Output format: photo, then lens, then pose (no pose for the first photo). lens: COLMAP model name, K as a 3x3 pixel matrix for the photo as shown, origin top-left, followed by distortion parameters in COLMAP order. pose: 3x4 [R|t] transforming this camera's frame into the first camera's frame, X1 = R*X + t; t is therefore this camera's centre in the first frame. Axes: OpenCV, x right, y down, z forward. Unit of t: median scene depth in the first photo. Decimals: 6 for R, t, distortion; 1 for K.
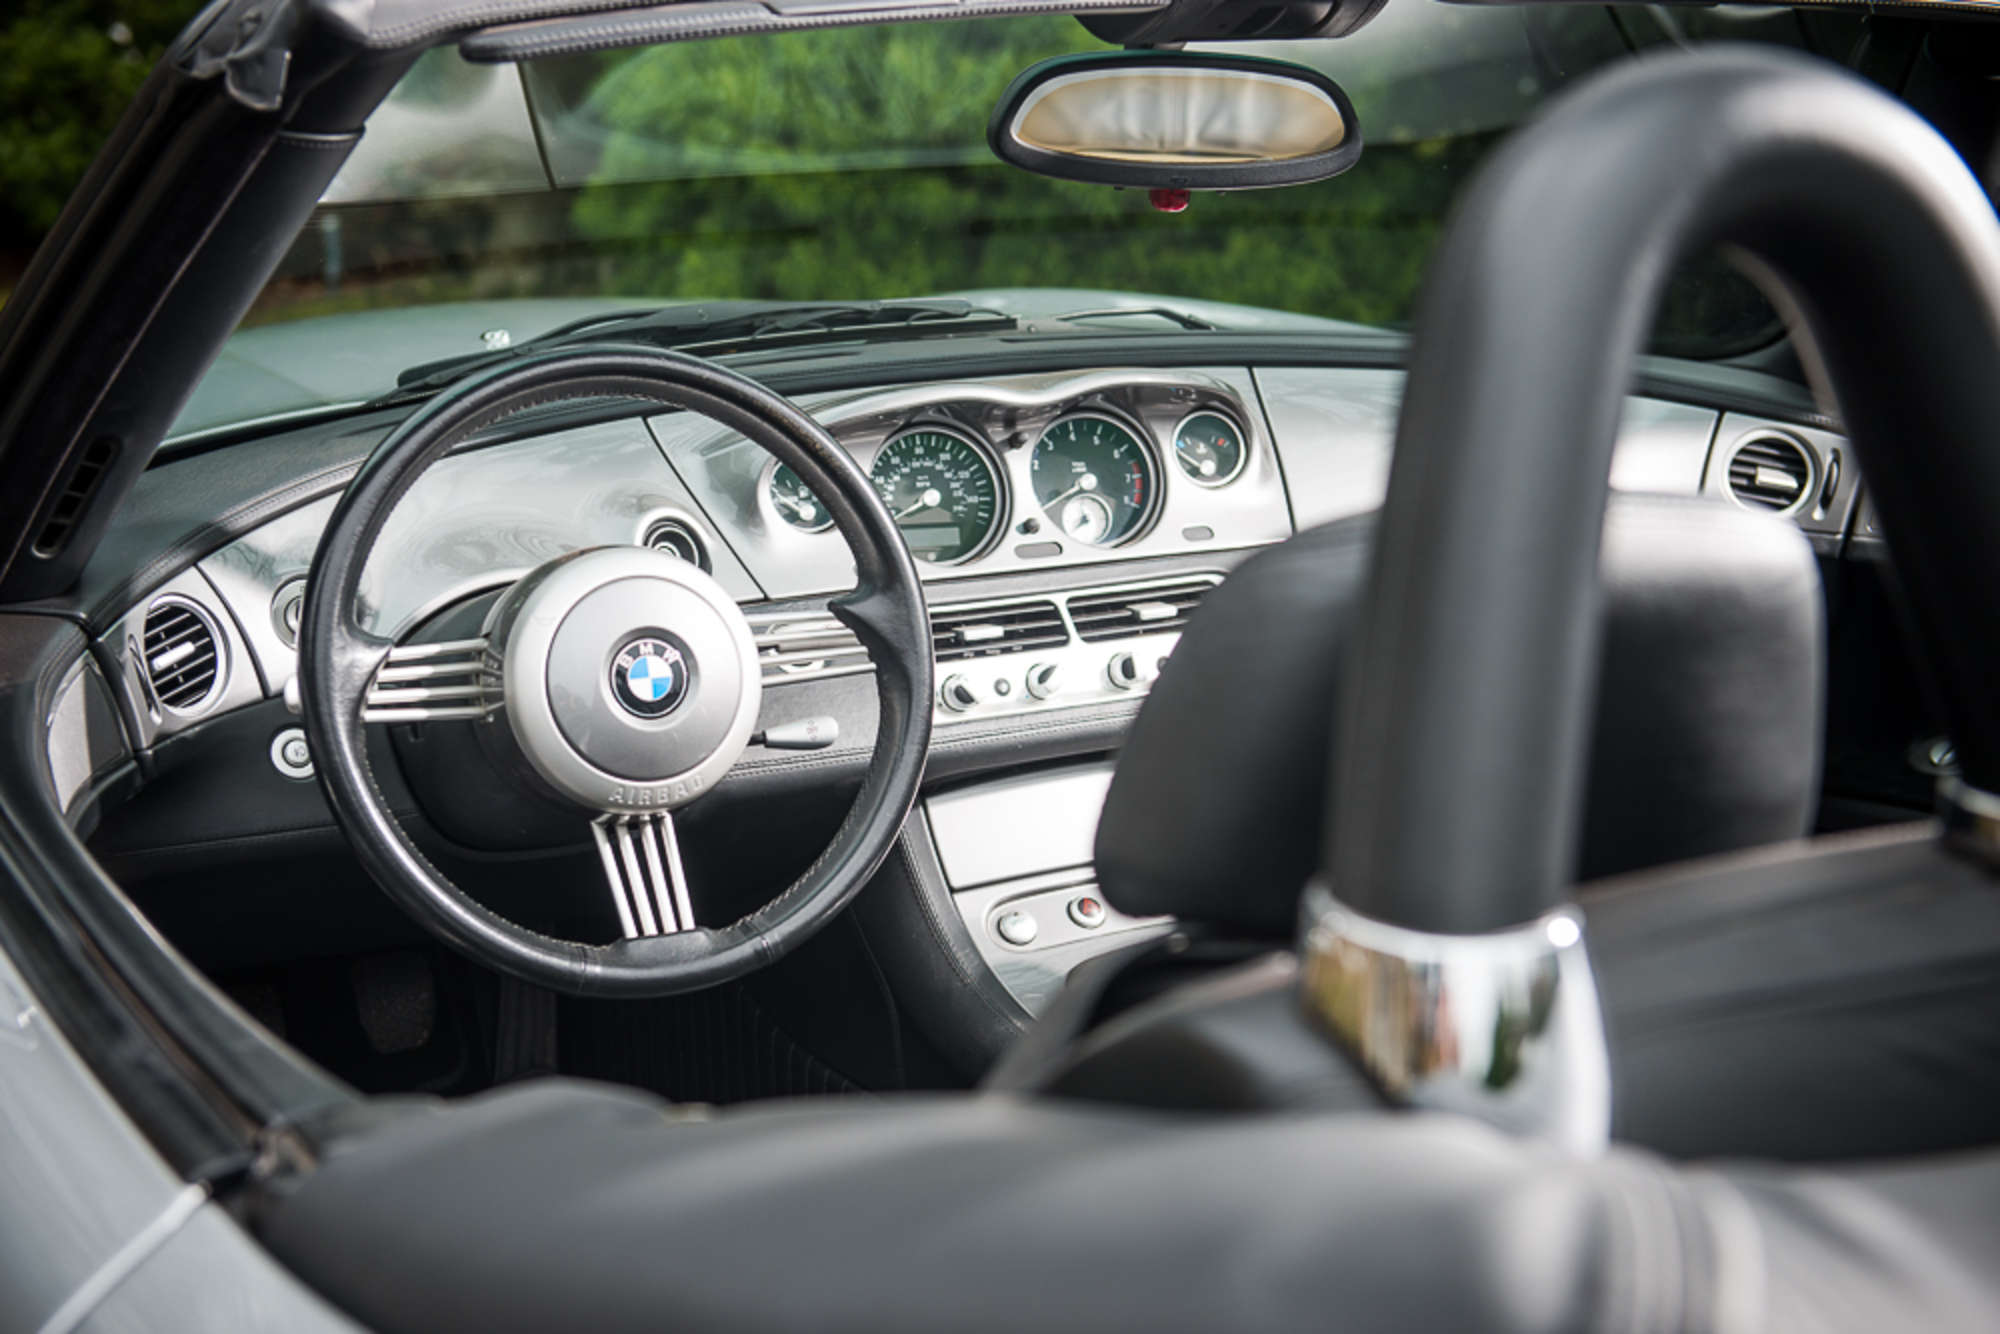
lens RADIAL K [[2766.4, 0, 995.0], [0, 2766.4, 702.9], [0, 0, 1]] dist [0.121269, 0.000000]
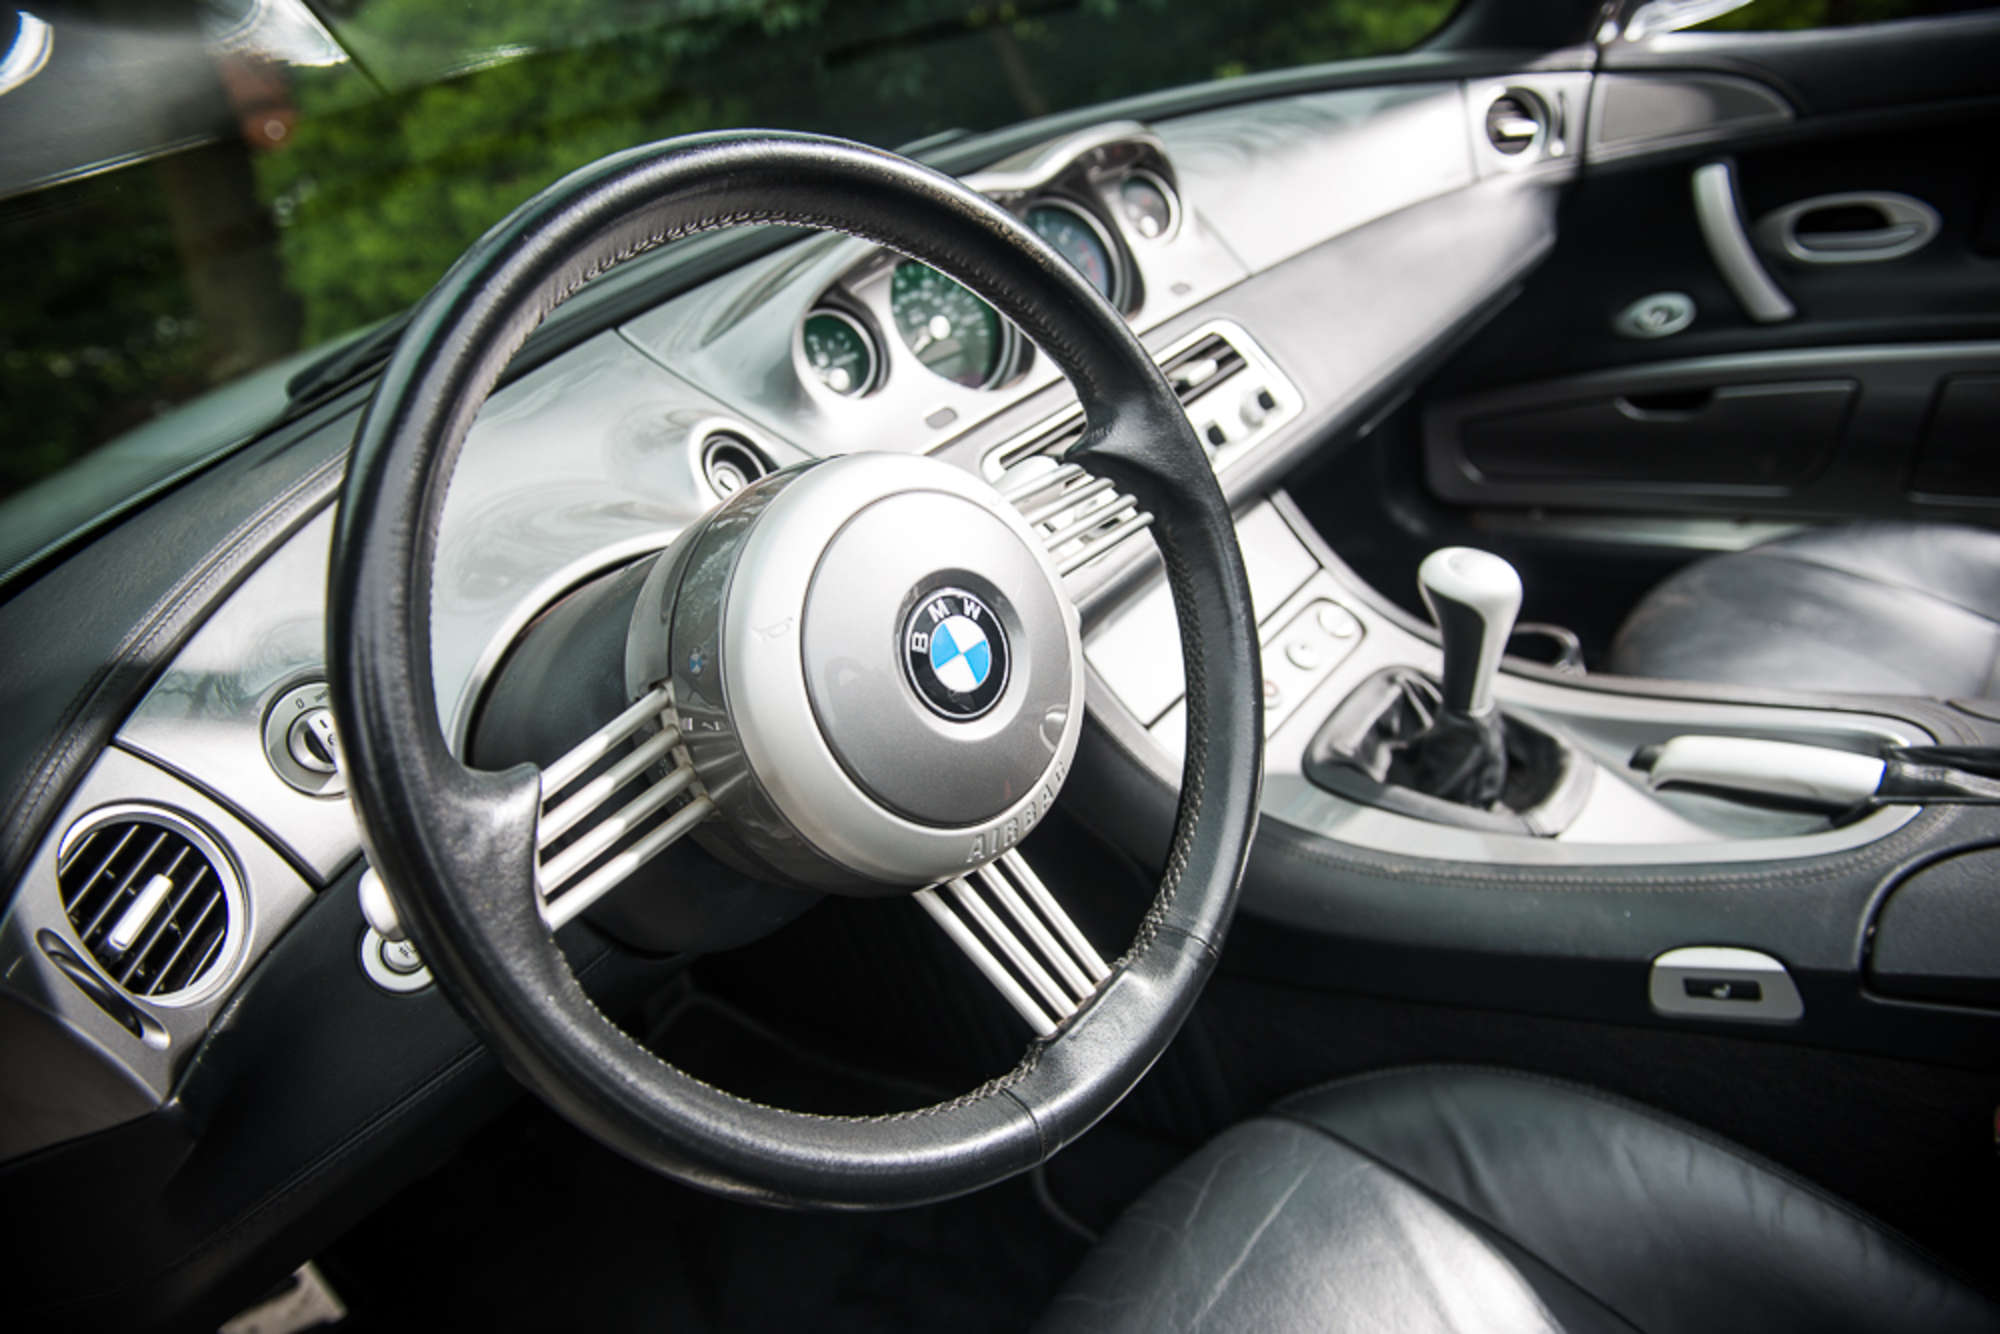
lens RADIAL K [[1320.9, 0, 1010.4], [0, 1320.9, 666.7], [0, 0, 1]] dist [-0.056562, -0.002484]
pose [[0.898715, -0.361972, 0.247564, -0.158696], [0.321367, 0.927732, 0.189832, -0.048761], [-0.298387, -0.091046, 0.950093, 0.615575]]
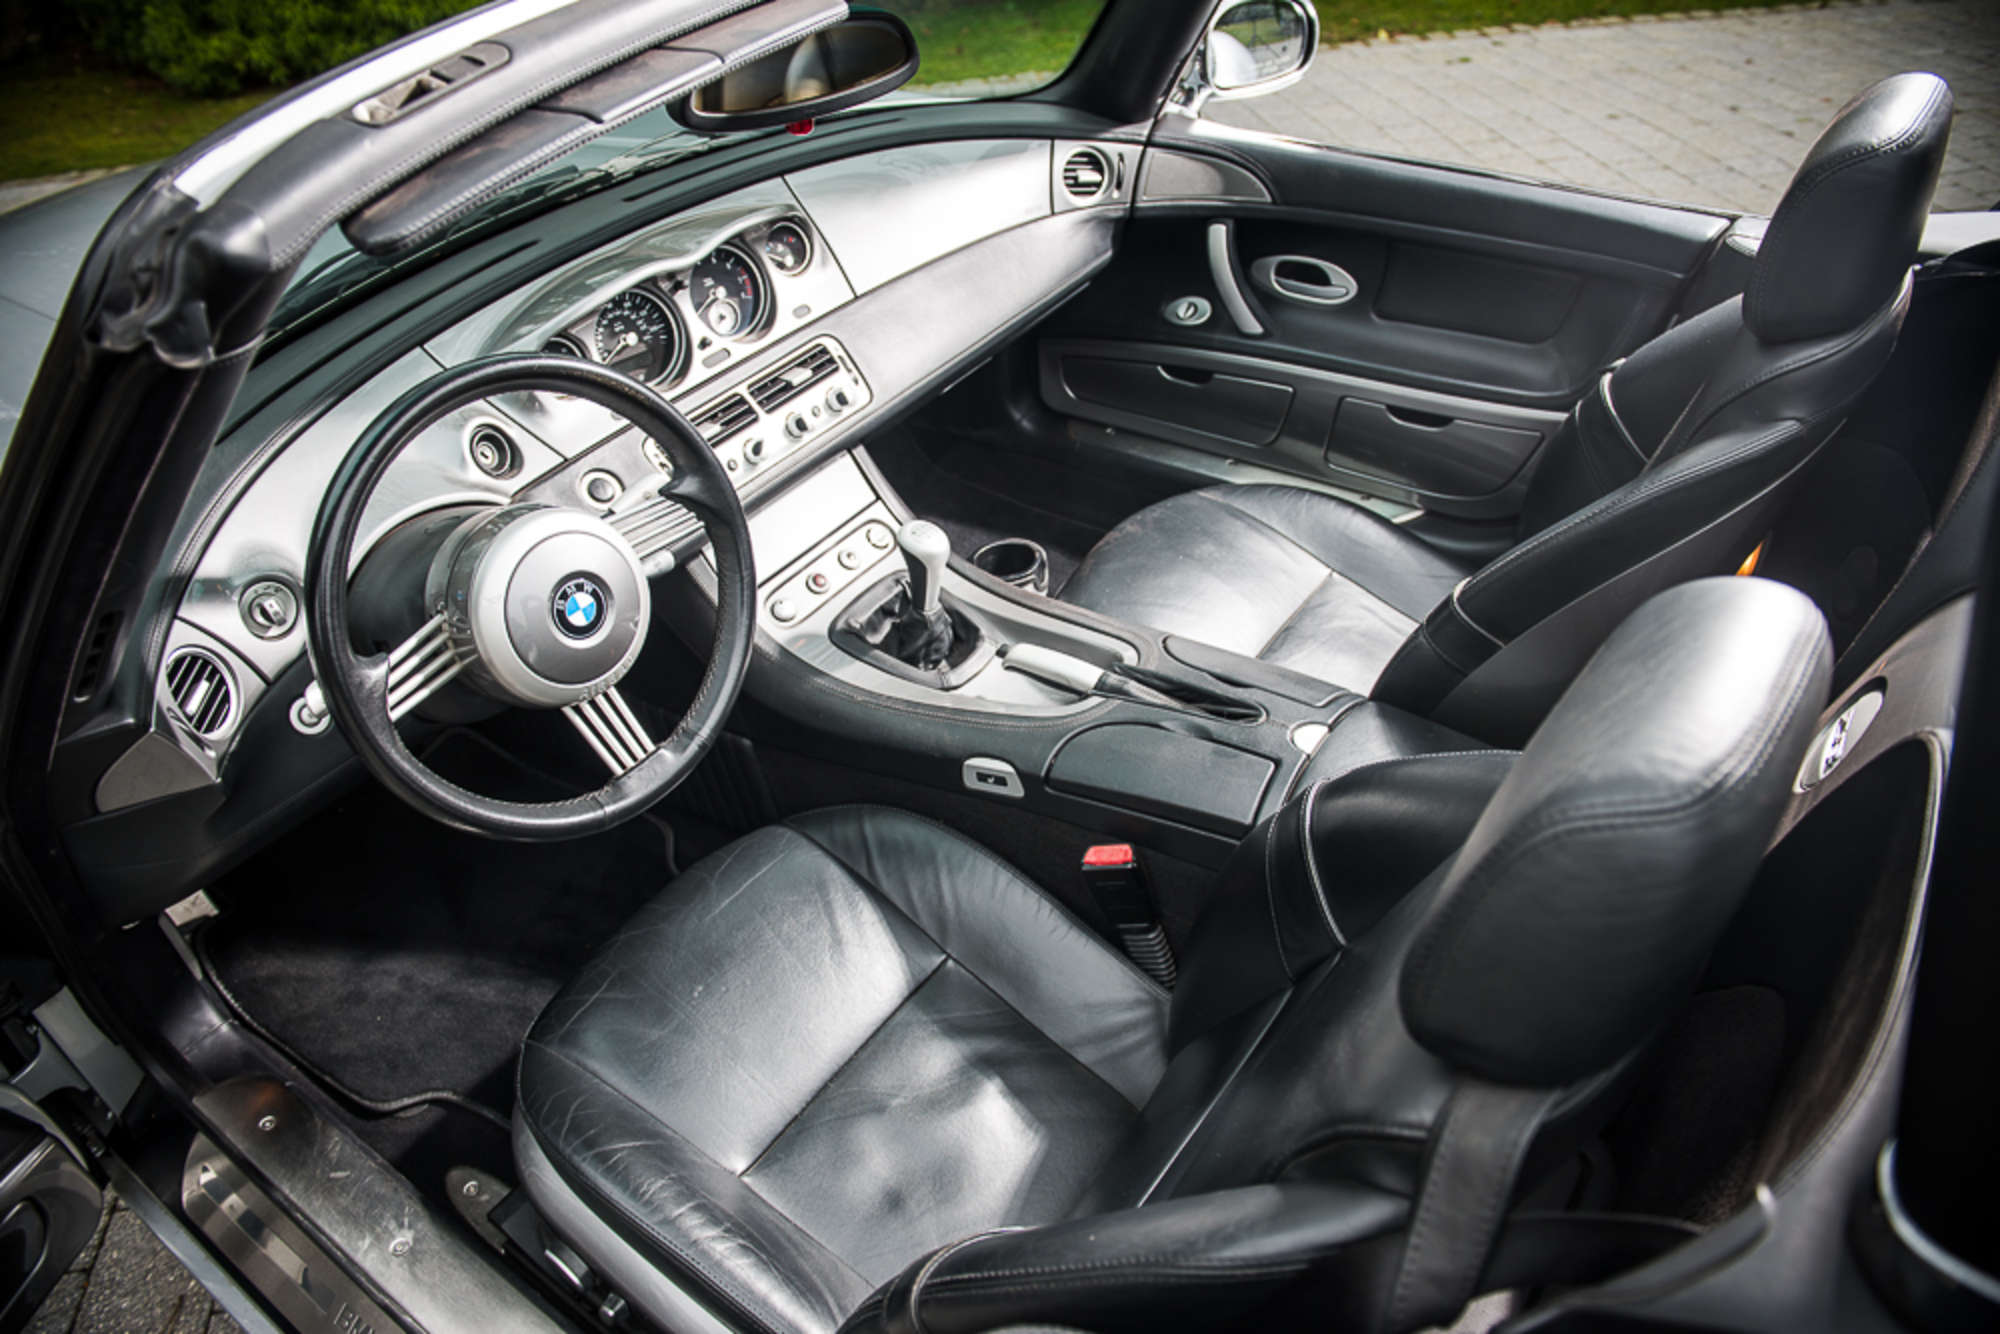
lens RADIAL K [[1320.9, 0, 1000.3], [0, 1320.9, 673.0], [0, 0, 1]] dist [-0.056562, -0.002484]
pose [[0.892450, -0.329603, 0.308050, -0.126834], [0.186959, 0.891626, 0.412371, -0.175478], [-0.410584, -0.310428, 0.857353, 0.304964]]
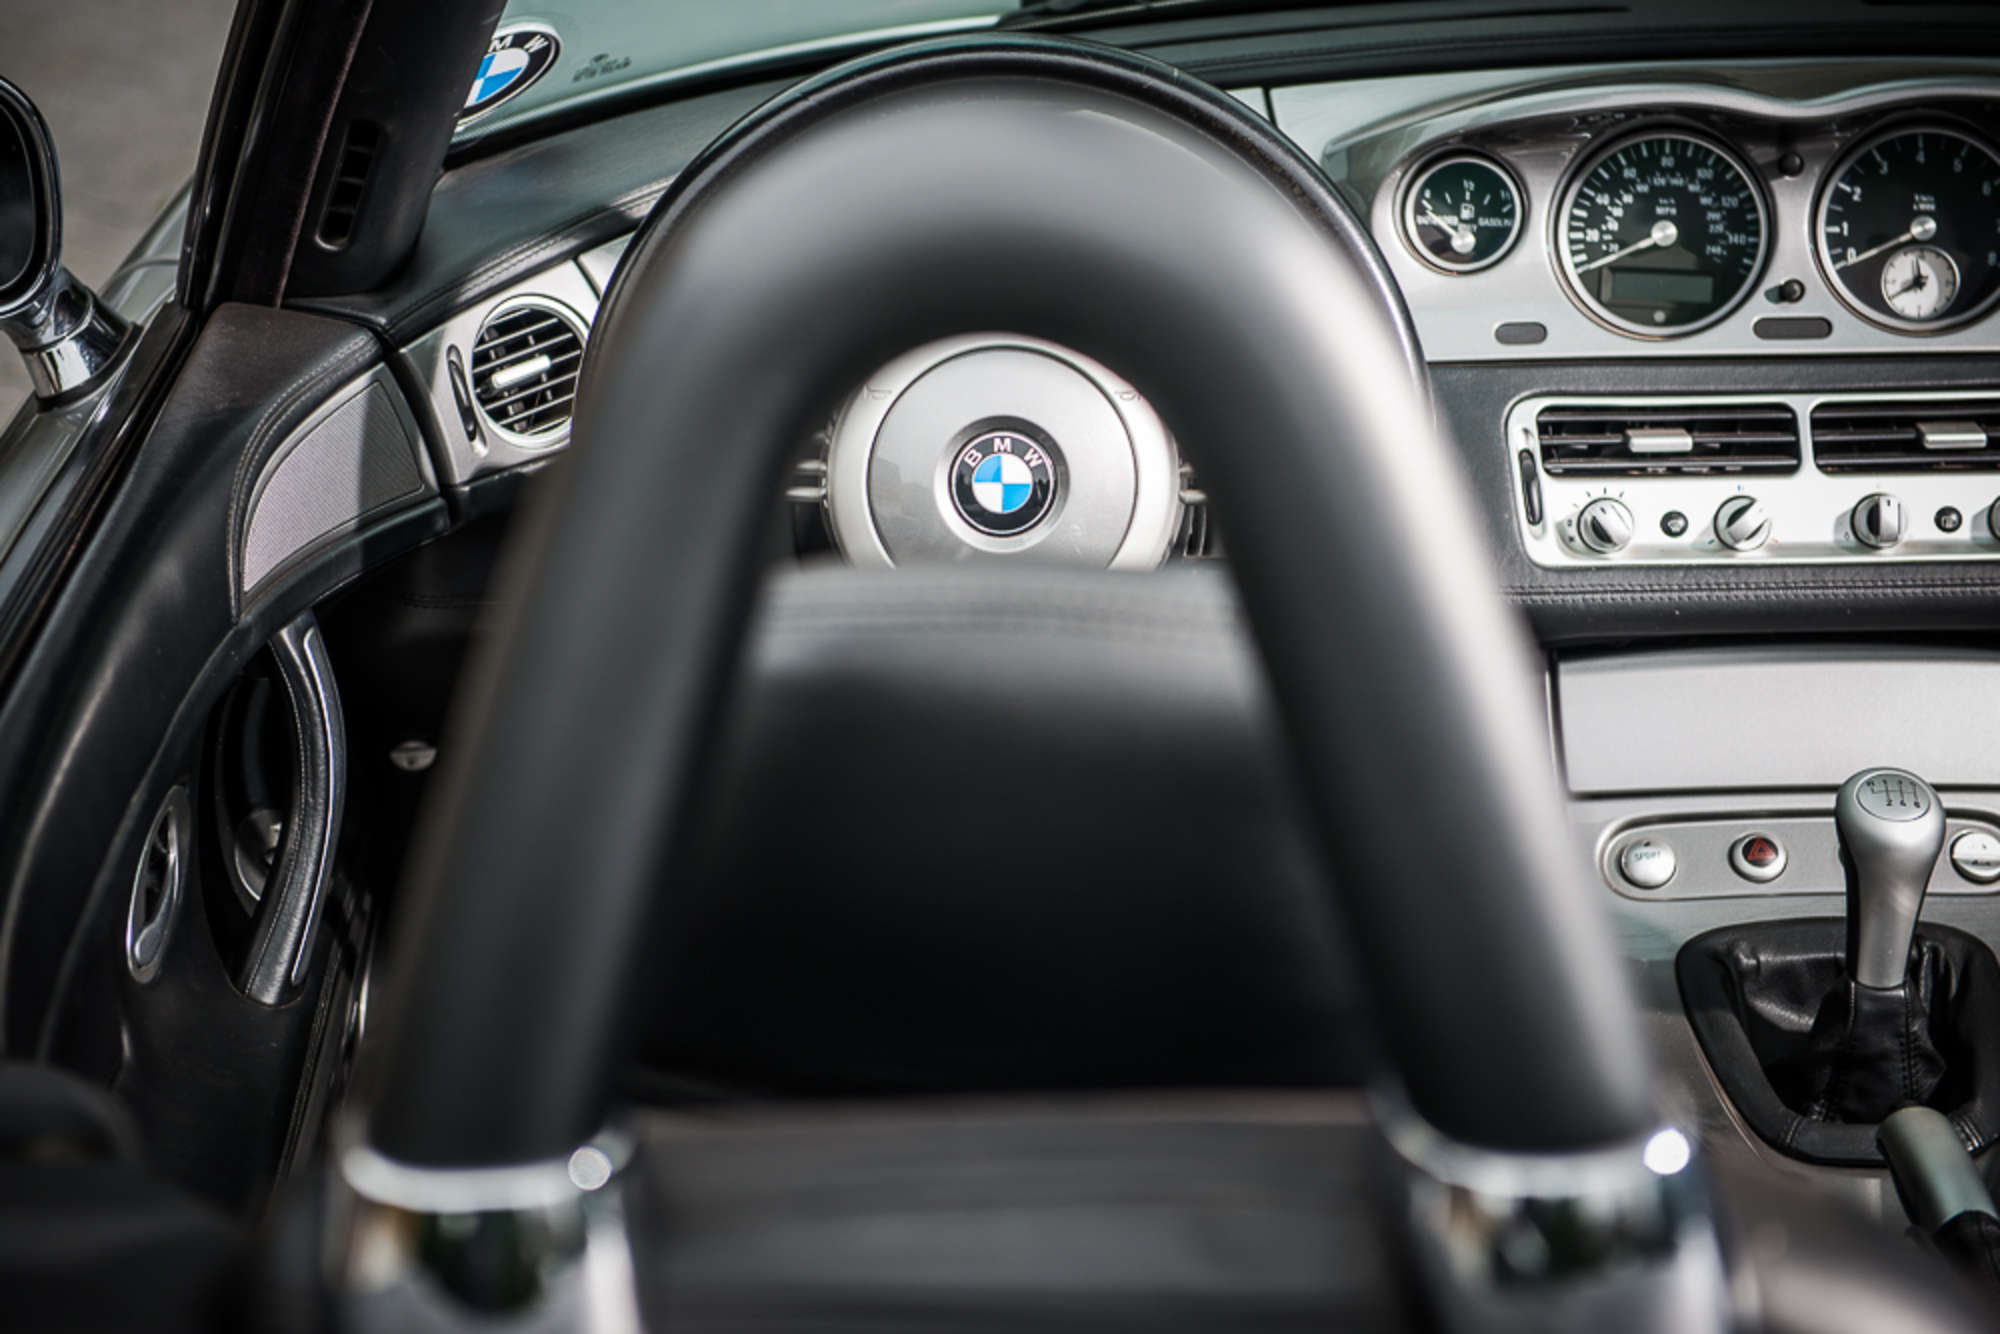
lens RADIAL K [[4118.6, 0, 1009.4], [0, 4118.6, 651.7], [0, 0, 1]] dist [0.107647, 0.000000]
pose [[0.887551, 0.153045, -0.434546, 0.320824], [-0.106282, 0.985787, 0.130111, -0.094426], [0.448282, -0.069296, 0.891202, -0.011514]]
